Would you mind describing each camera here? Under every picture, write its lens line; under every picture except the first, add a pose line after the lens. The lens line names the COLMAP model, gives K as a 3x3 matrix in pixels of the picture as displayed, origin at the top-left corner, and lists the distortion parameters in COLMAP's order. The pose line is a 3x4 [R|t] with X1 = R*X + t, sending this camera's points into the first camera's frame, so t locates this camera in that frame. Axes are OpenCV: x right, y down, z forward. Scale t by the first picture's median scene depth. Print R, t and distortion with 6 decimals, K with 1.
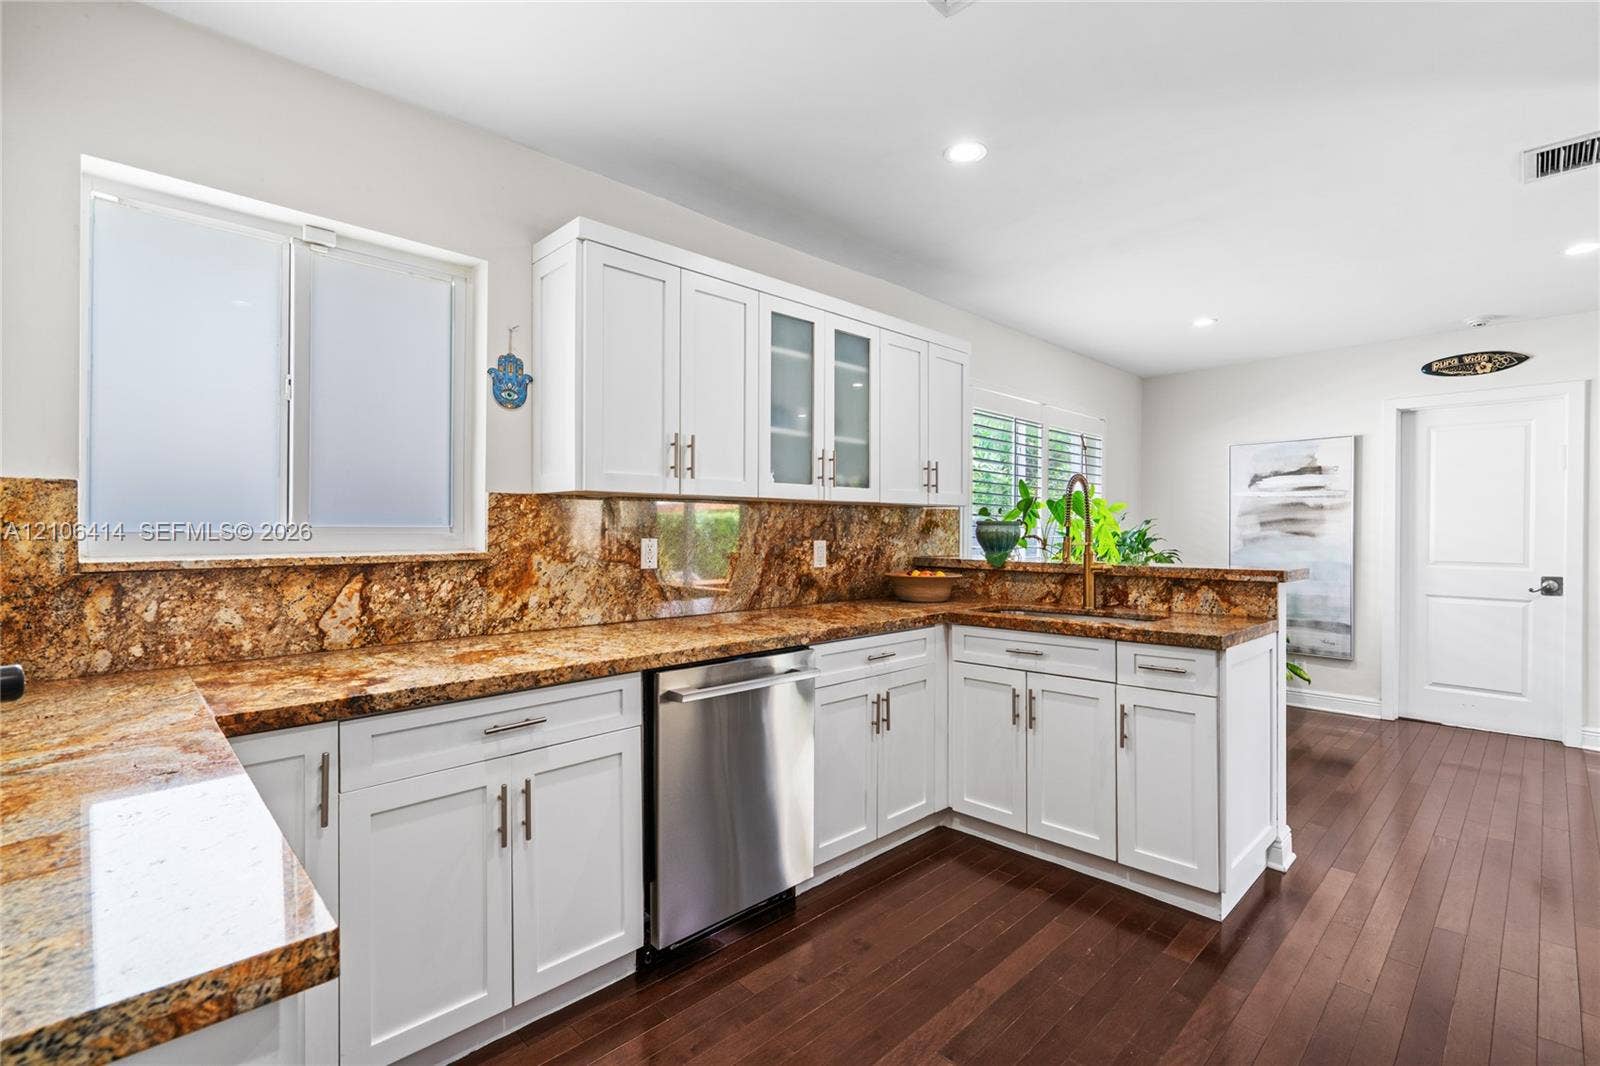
lens RADIAL K [[718.3, 0, 796.0], [0, 718.3, 525.1], [0, 0, 1]] dist [-0.002316, 0.000233]
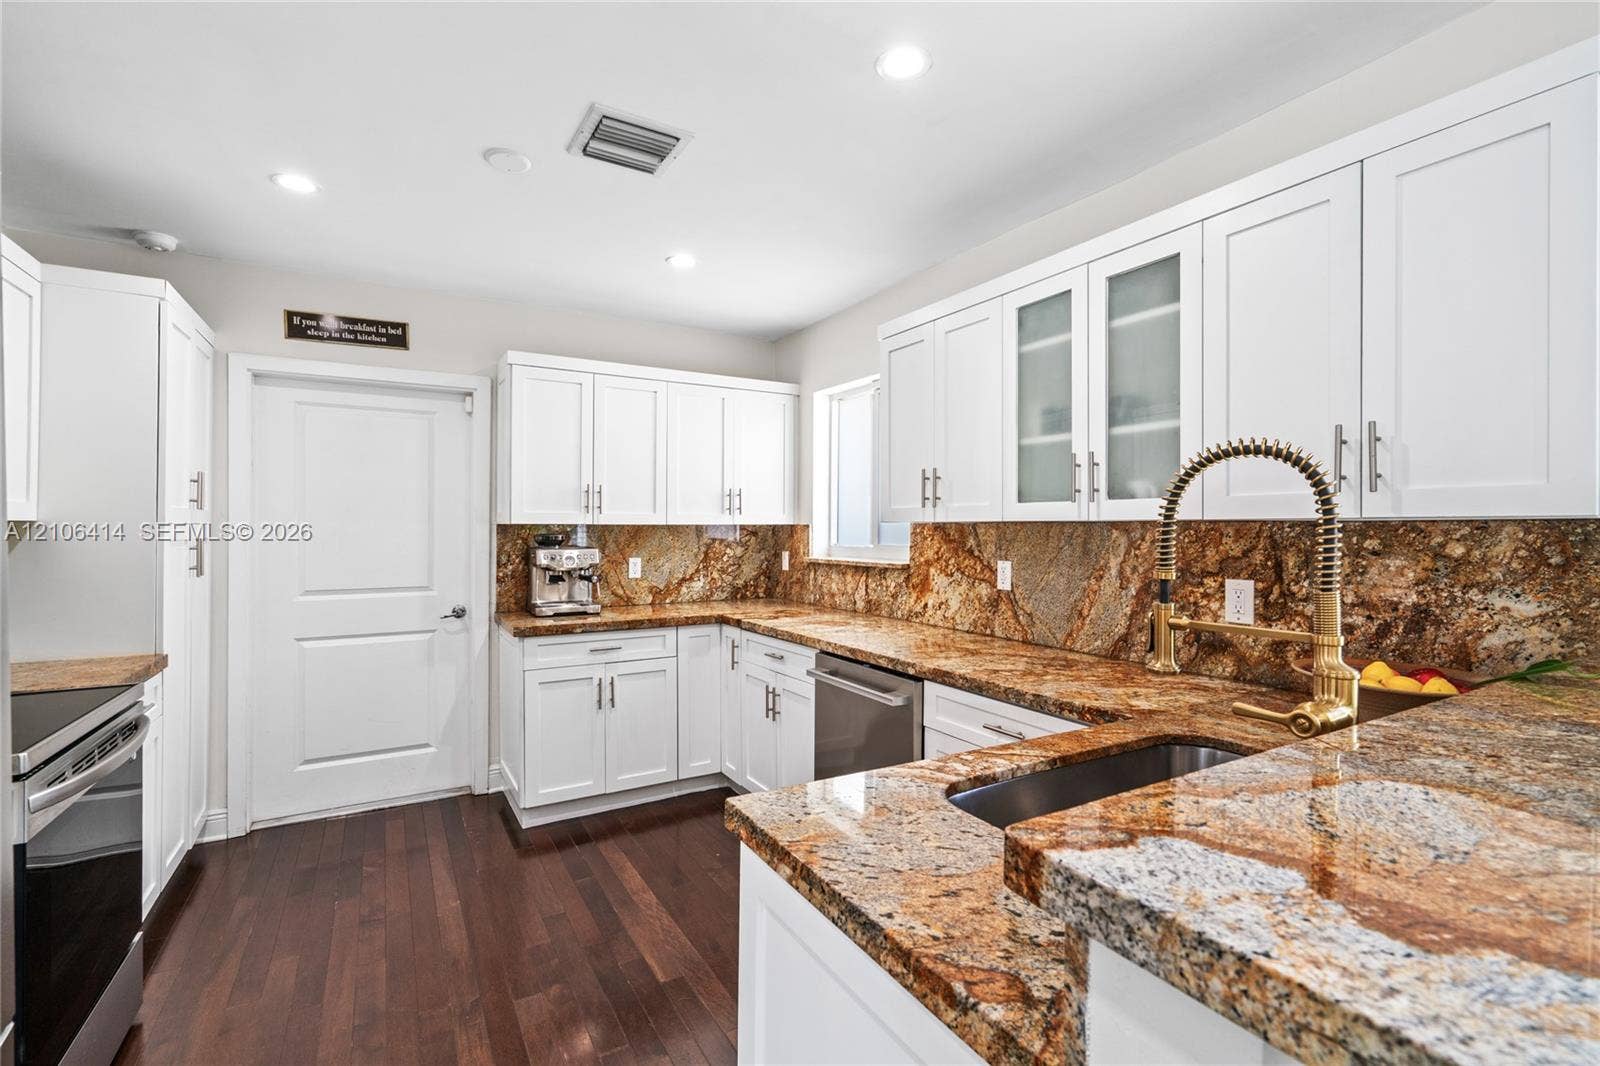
lens RADIAL K [[718.3, 0, 798.5], [0, 718.3, 532.8], [0, 0, 1]] dist [-0.002316, 0.000233]
pose [[-0.229527, 0.007623, -0.973272, 0.908749], [0.006492, 0.999959, 0.006301, -0.032182], [0.973281, -0.004872, -0.229568, 0.969986]]
